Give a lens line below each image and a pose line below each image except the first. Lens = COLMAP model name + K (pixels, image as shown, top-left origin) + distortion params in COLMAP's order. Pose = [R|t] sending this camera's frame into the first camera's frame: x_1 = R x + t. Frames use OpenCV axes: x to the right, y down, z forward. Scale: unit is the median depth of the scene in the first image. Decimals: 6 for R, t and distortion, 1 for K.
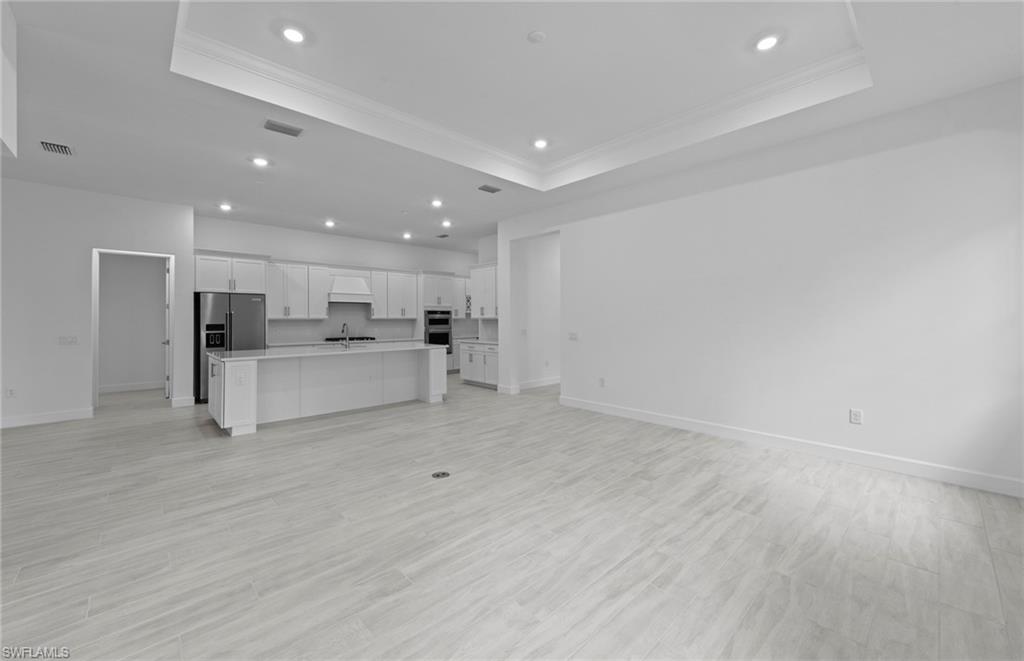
lens RADIAL K [[400.2, 0, 513.4], [0, 400.2, 326.9], [0, 0, 1]] dist [-0.002091, -0.000234]
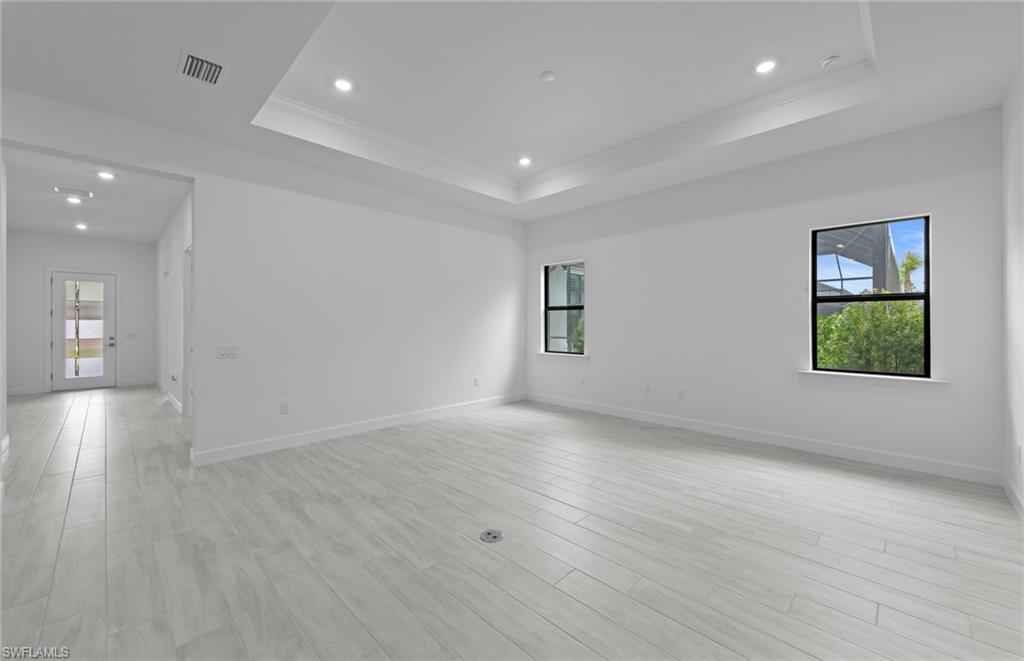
lens RADIAL K [[400.2, 0, 513.4], [0, 400.2, 326.9], [0, 0, 1]] dist [-0.002091, -0.000234]
pose [[-0.044358, -0.007816, 0.998985, -0.871238], [0.022829, 0.999700, 0.008835, -0.019899], [-0.998755, 0.023198, -0.044166, 0.934842]]
